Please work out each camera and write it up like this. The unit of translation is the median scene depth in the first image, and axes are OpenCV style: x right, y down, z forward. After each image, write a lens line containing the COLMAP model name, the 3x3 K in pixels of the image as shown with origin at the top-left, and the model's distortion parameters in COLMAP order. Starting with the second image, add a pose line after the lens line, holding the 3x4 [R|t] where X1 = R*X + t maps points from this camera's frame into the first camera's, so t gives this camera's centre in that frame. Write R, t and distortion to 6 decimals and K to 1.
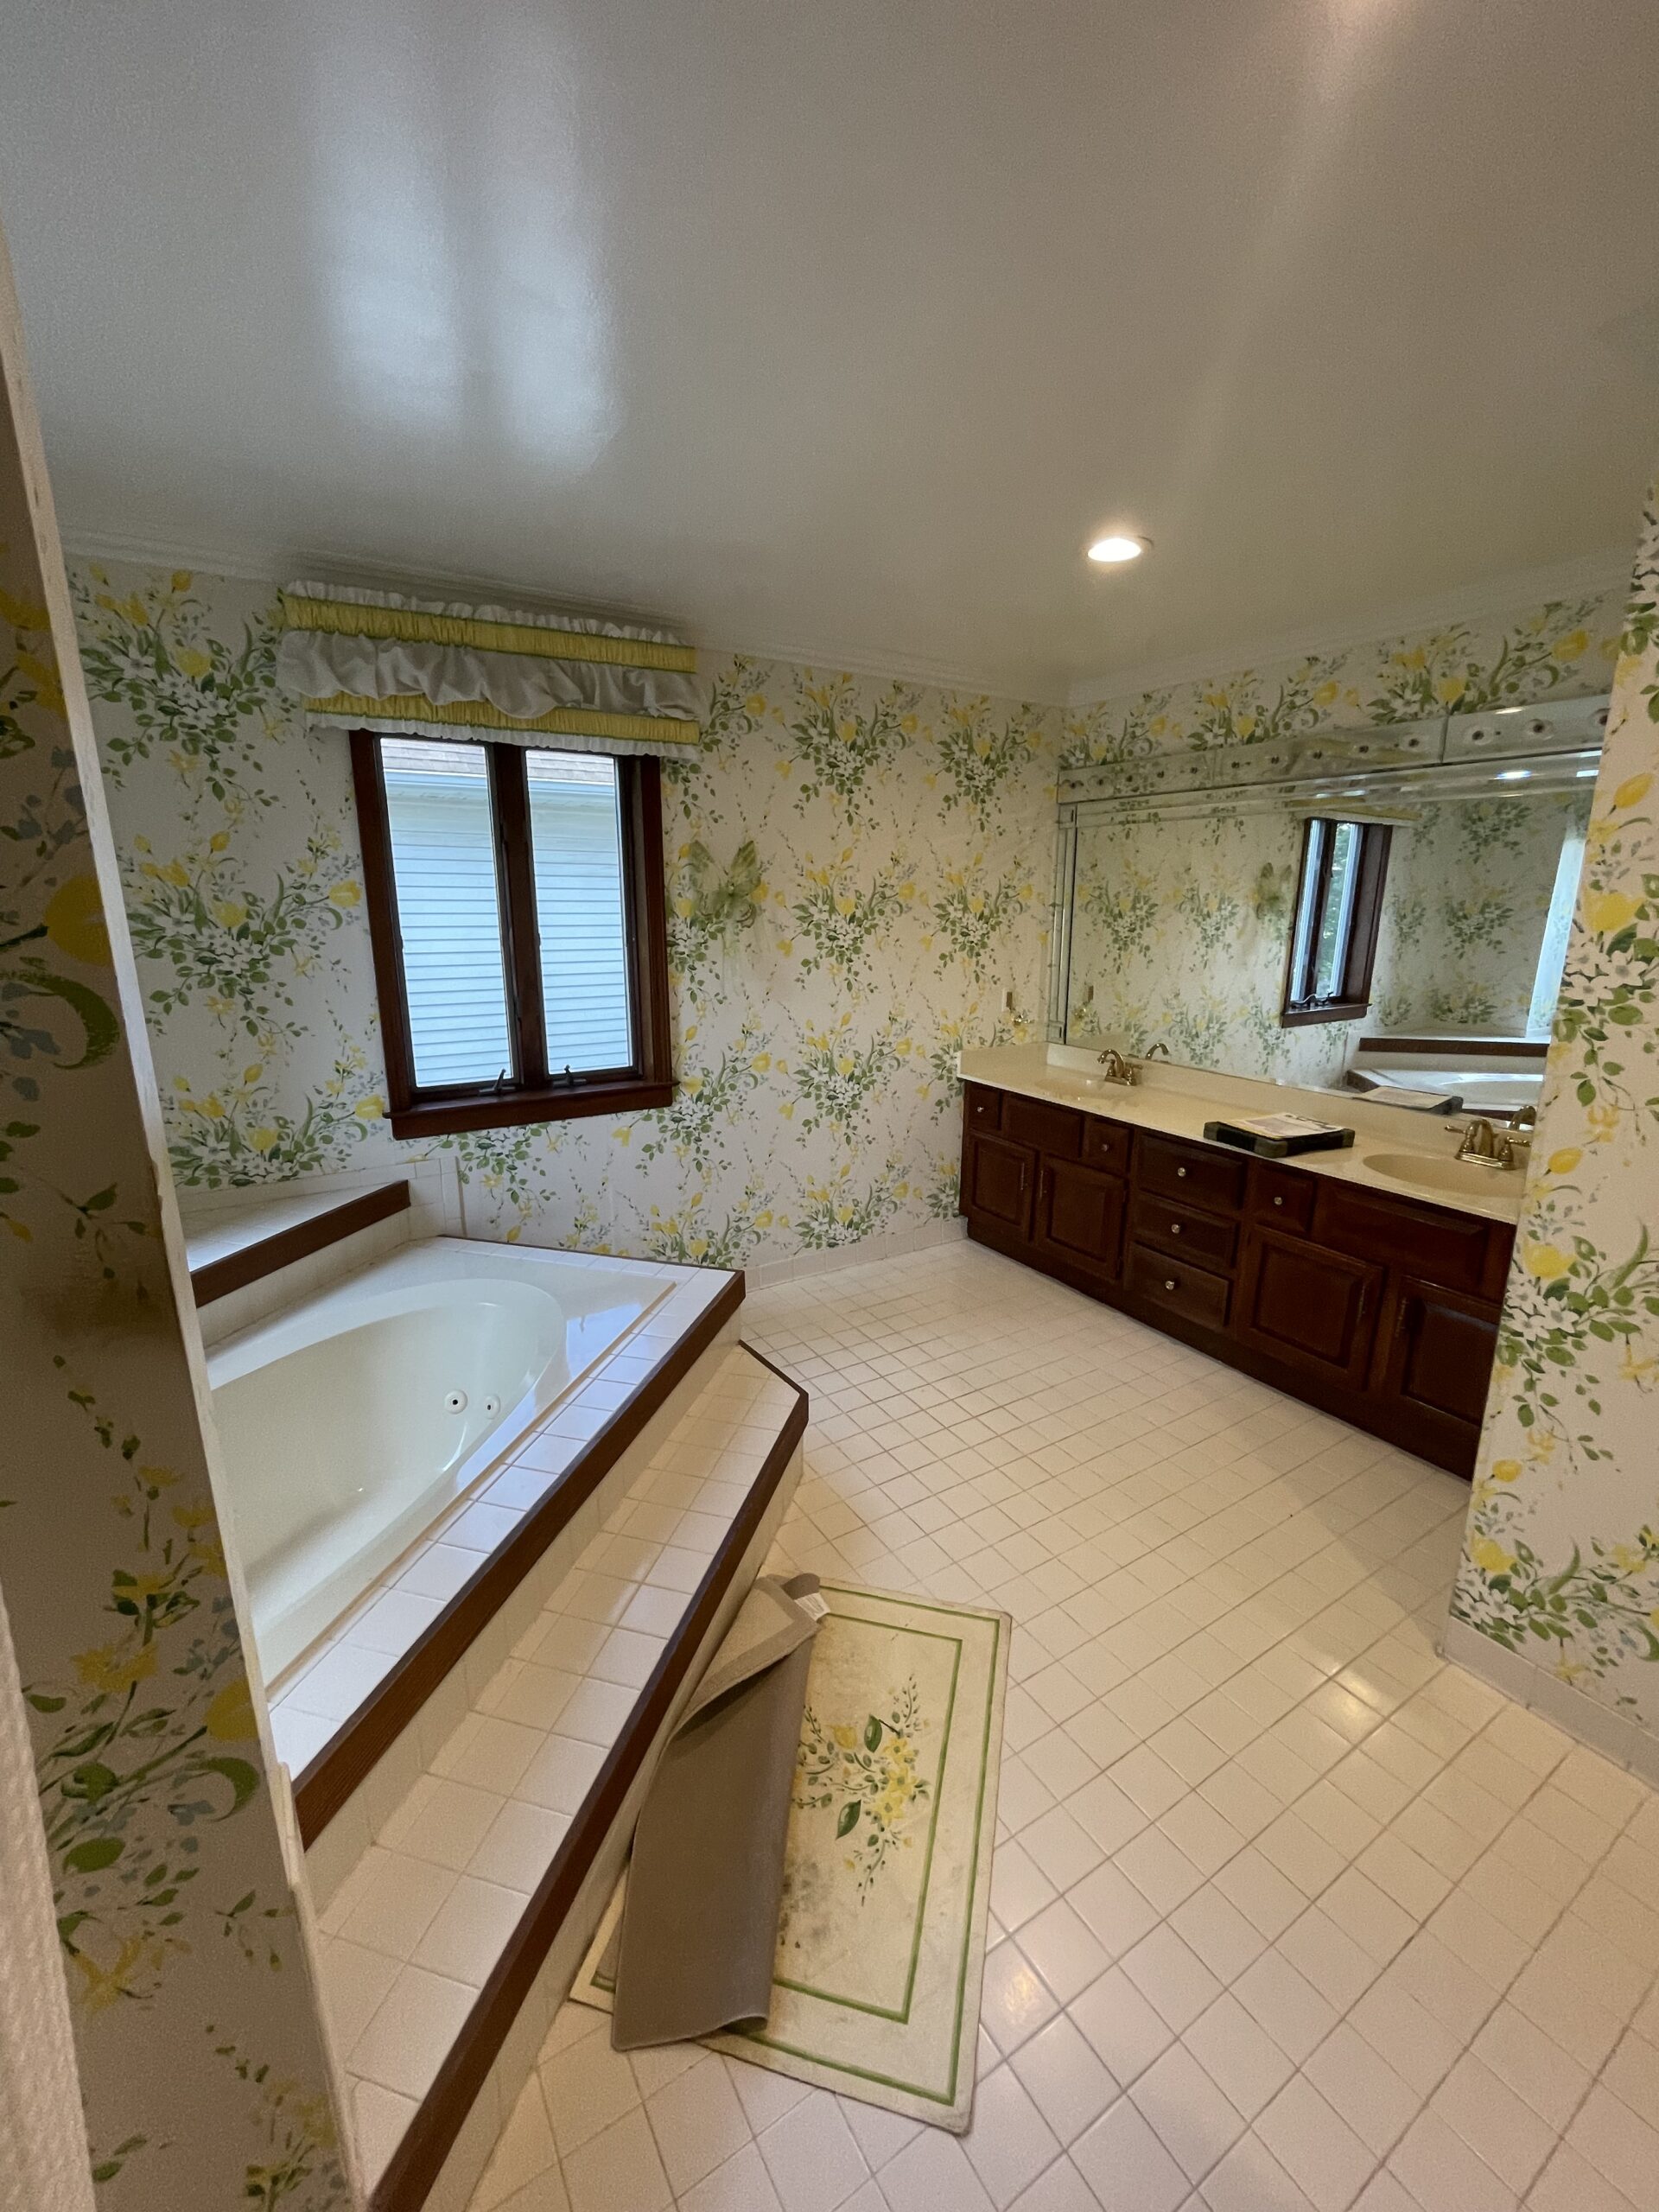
lens RADIAL K [[896.9, 0, 829.5], [0, 896.9, 1106.0], [0, 0, 1]] dist [-0.003628, 0.000556]
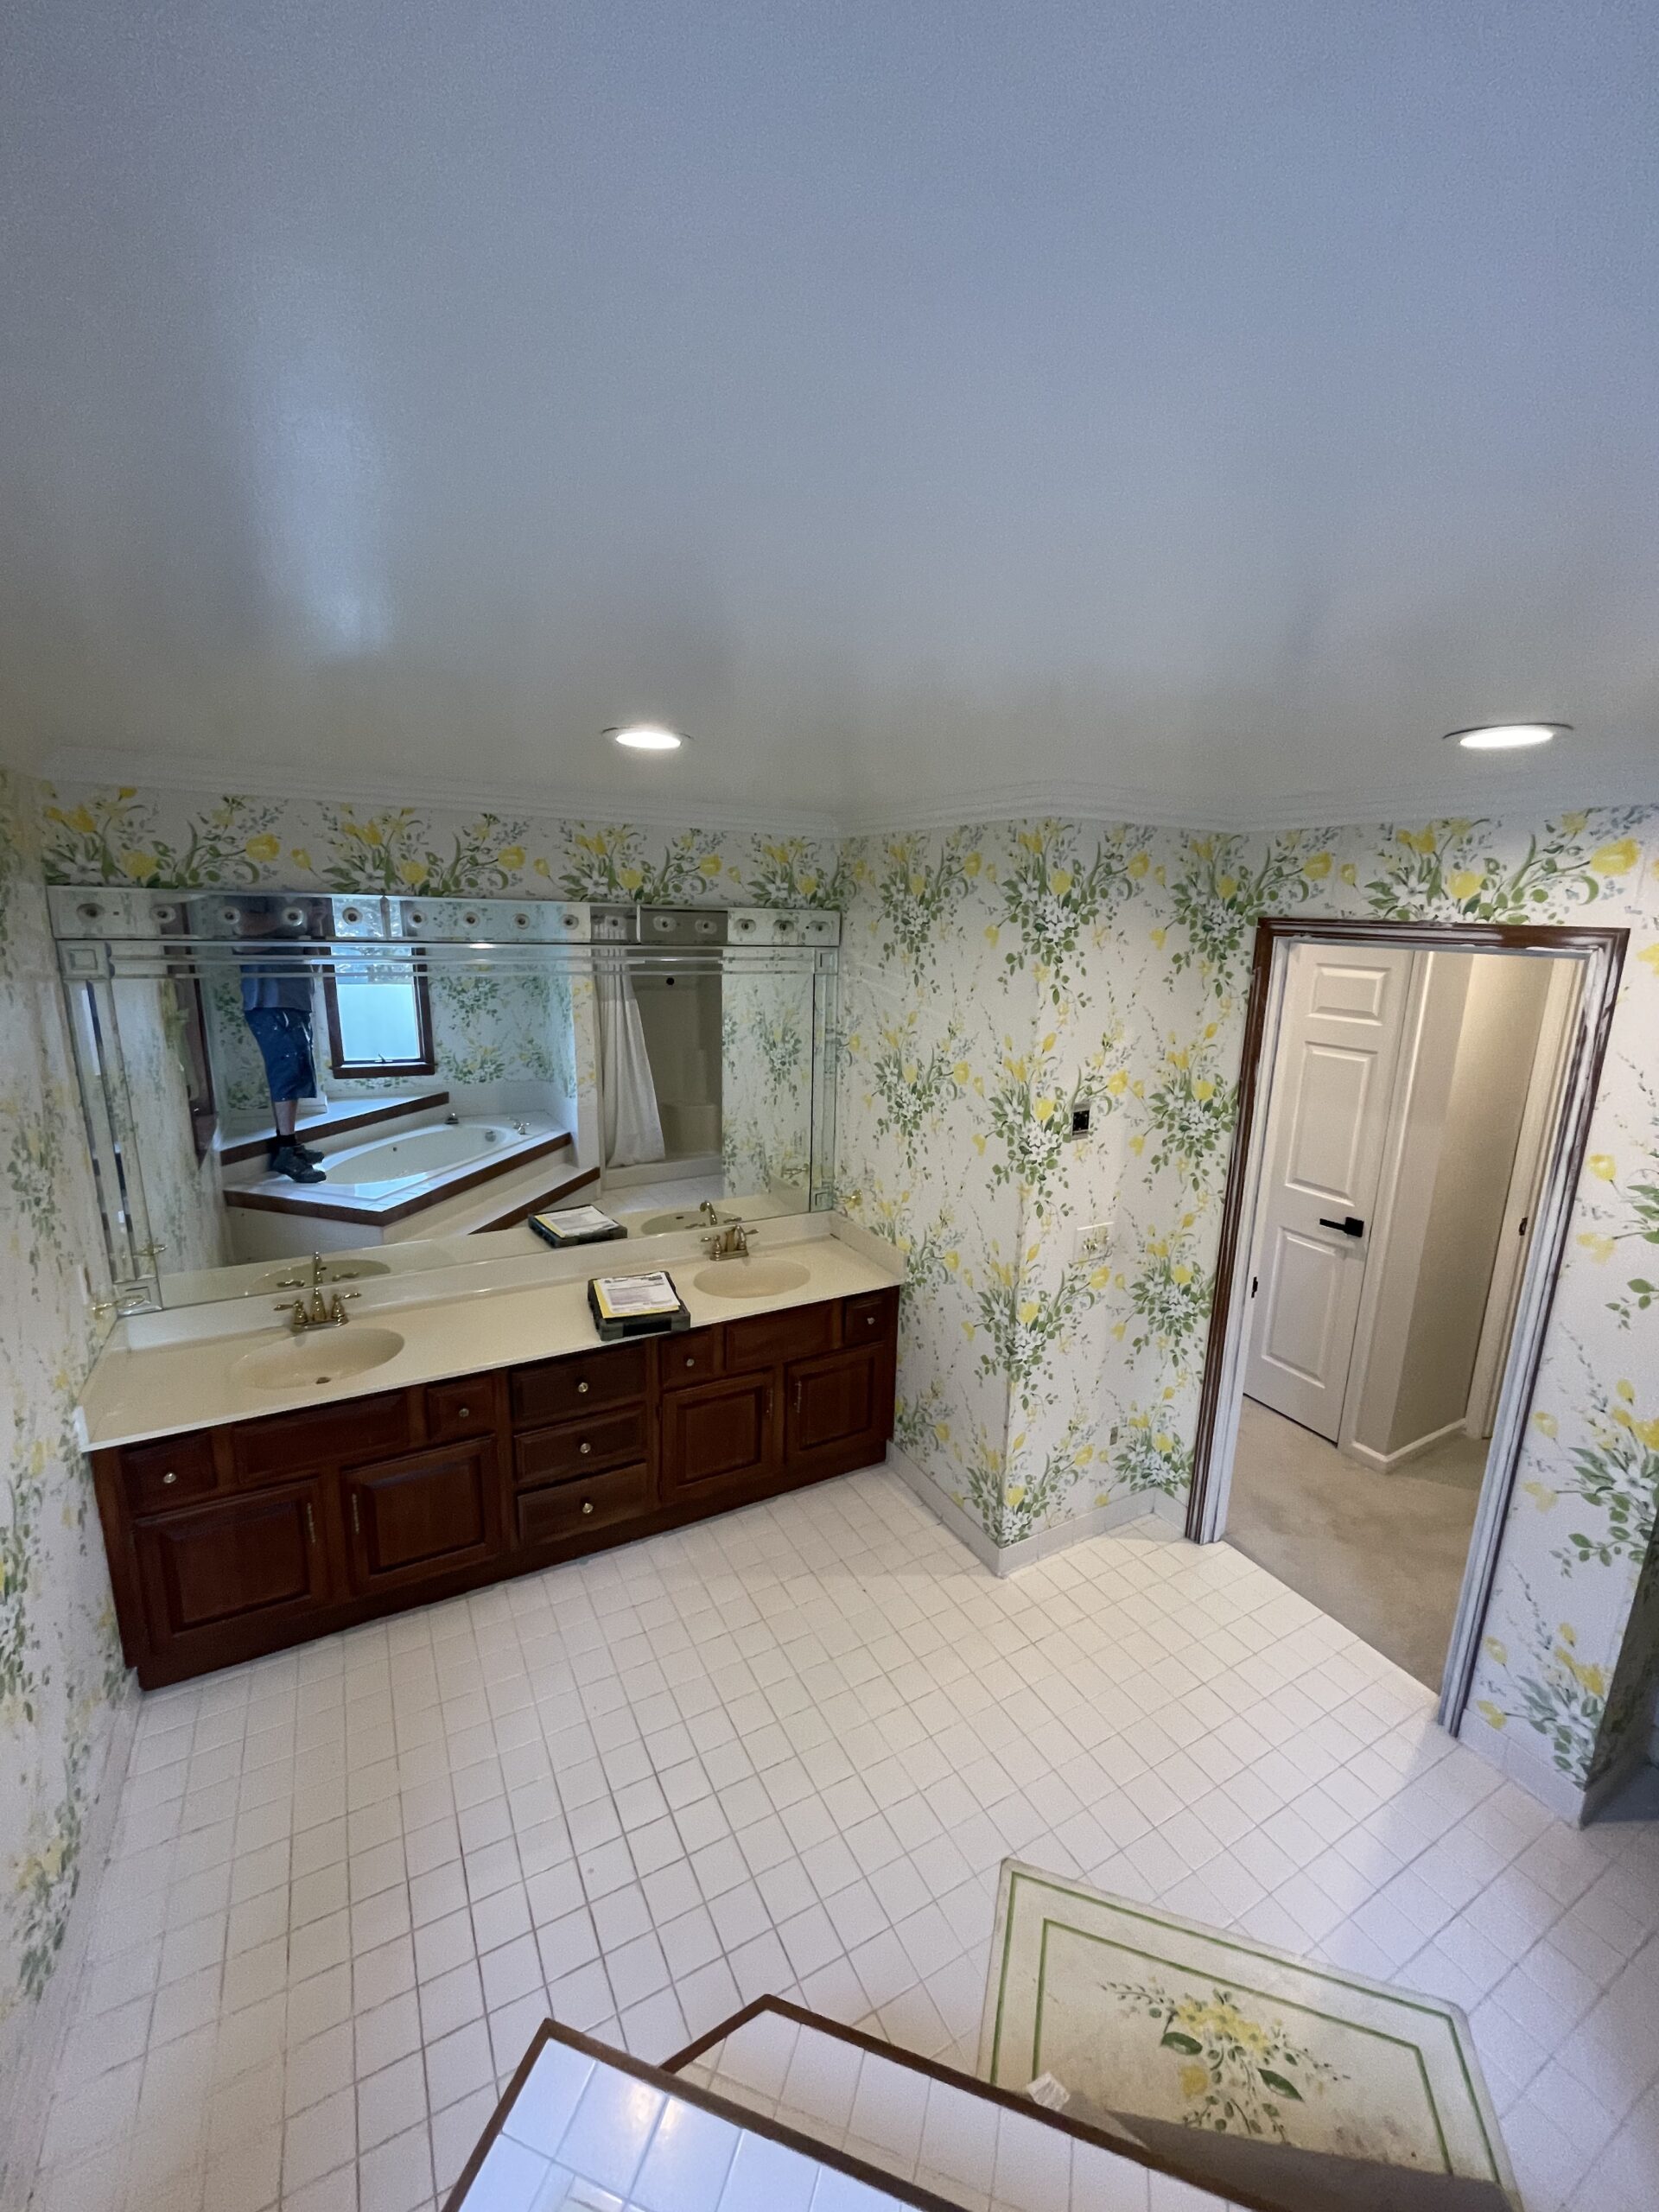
lens RADIAL K [[896.9, 0, 829.5], [0, 896.9, 1106.0], [0, 0, 1]] dist [-0.003628, 0.000556]
pose [[0.054146, -0.211683, 0.975837, -0.416633], [0.208171, 0.958191, 0.196304, -0.331387], [-0.976593, 0.192512, 0.095948, 0.628447]]
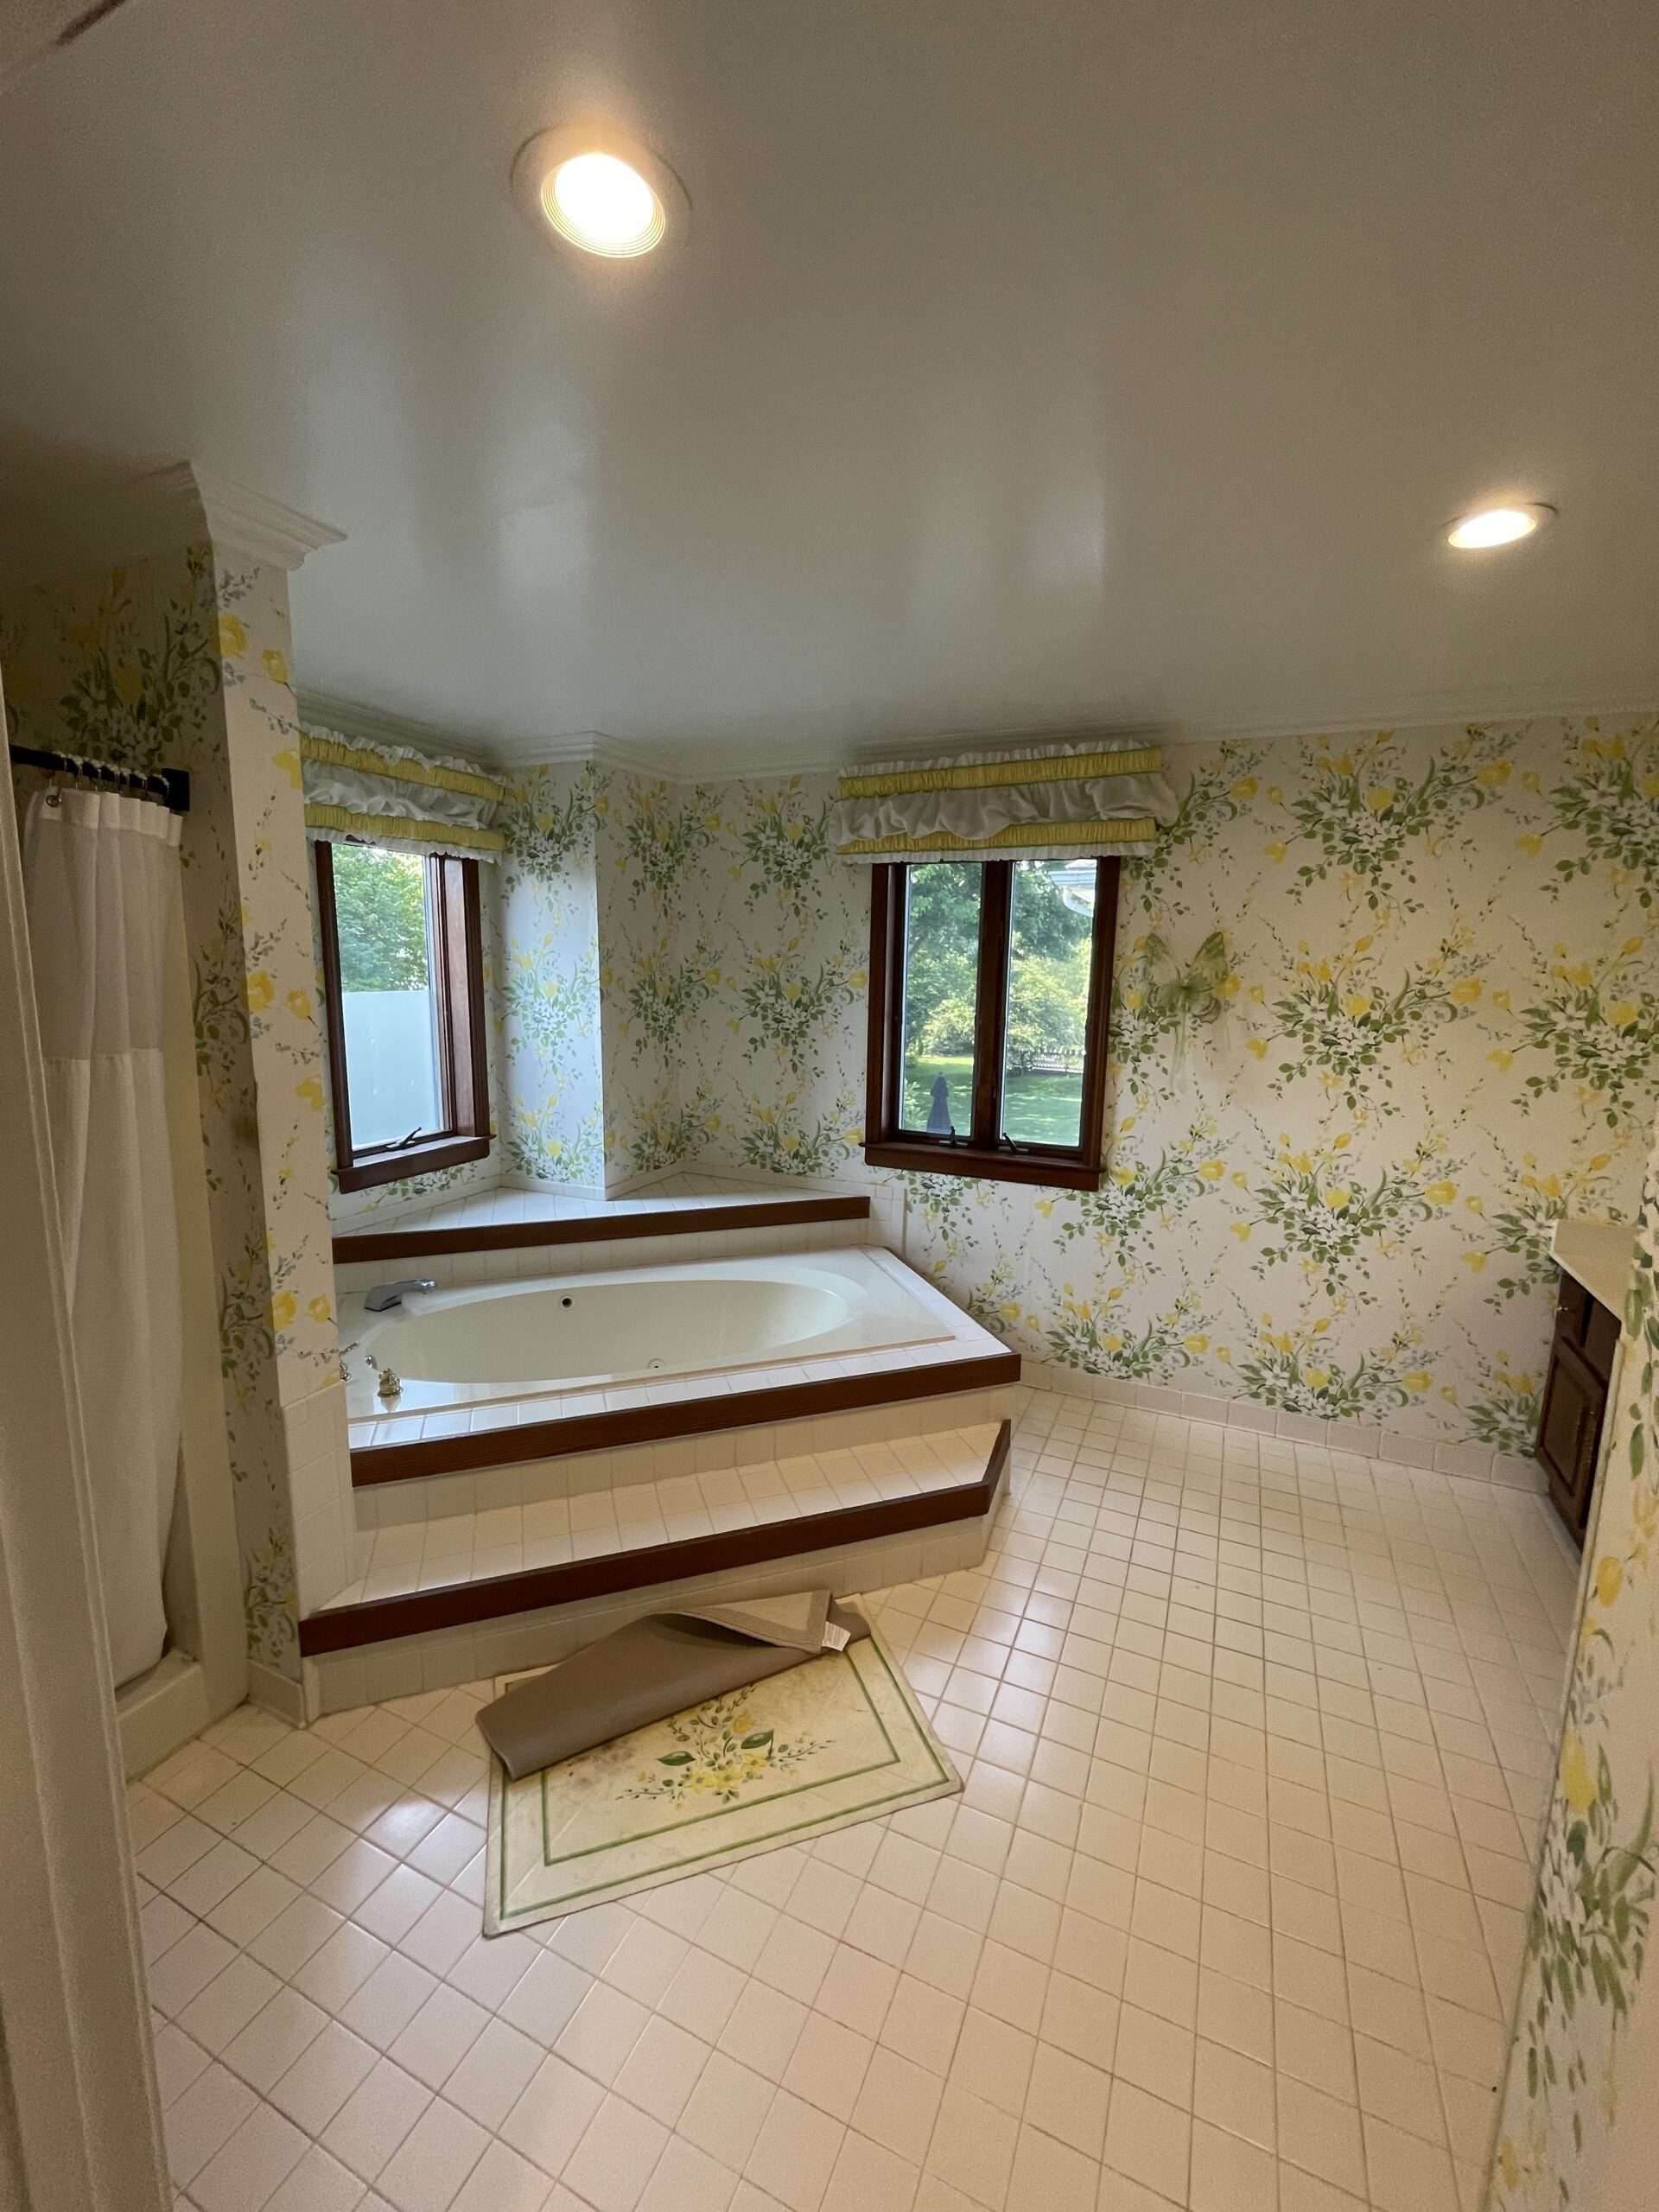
lens RADIAL K [[896.9, 0, 829.5], [0, 896.9, 1106.0], [0, 0, 1]] dist [-0.003628, 0.000556]
pose [[0.552568, 0.138068, -0.821953, 0.518531], [-0.207412, 0.977938, 0.024834, -0.062880], [0.807248, 0.156760, 0.569014, 0.185964]]
